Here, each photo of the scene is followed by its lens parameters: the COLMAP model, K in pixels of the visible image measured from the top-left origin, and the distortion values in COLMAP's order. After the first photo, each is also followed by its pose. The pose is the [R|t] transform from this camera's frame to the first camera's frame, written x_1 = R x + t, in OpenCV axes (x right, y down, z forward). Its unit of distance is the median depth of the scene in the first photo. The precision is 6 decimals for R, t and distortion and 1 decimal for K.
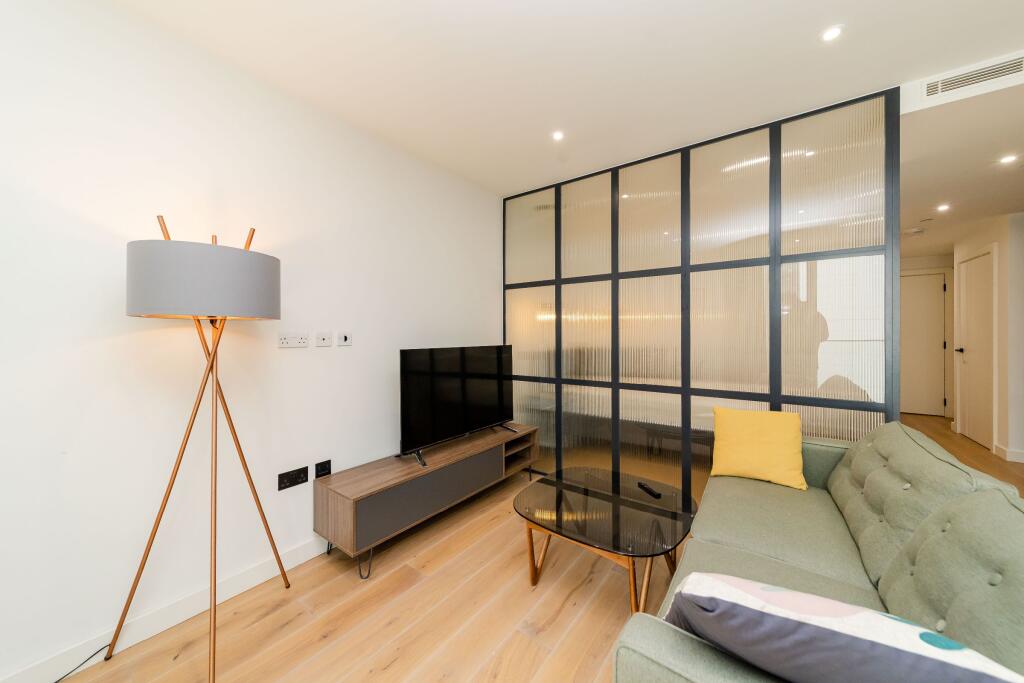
lens RADIAL K [[364.5, 0, 516.7], [0, 364.5, 336.7], [0, 0, 1]] dist [0.012614, -0.000101]
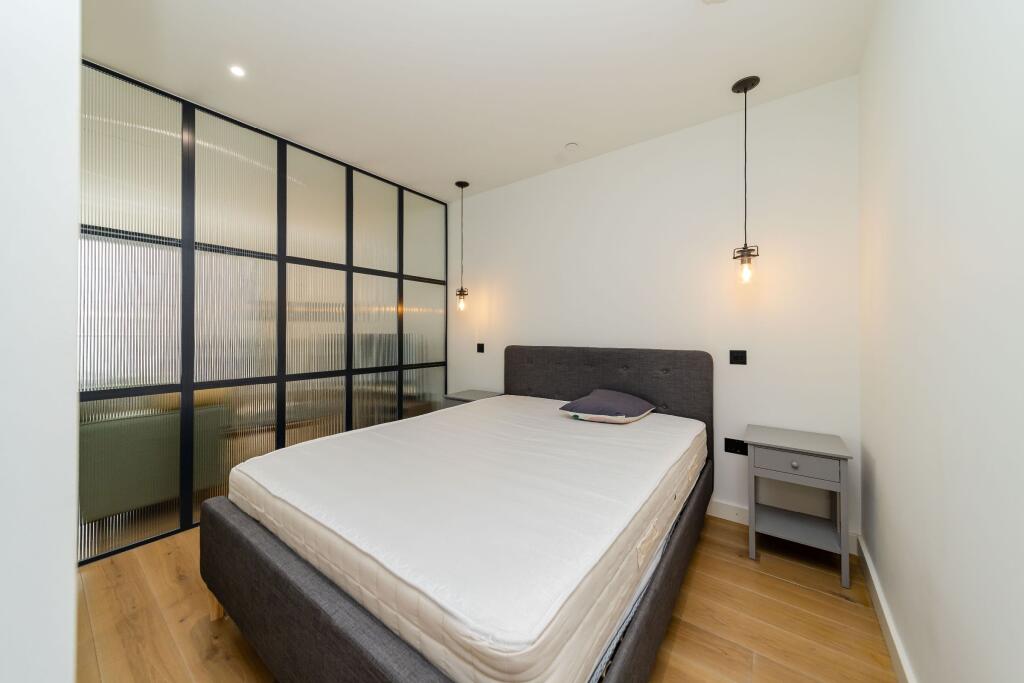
lens RADIAL K [[364.5, 0, 496.3], [0, 364.5, 327.3], [0, 0, 1]] dist [0.012614, -0.000101]
pose [[0.022473, -0.000888, 0.999747, -0.871678], [-0.005903, 0.999982, 0.001020, 0.001562], [-0.999730, -0.005925, 0.022468, 0.611111]]
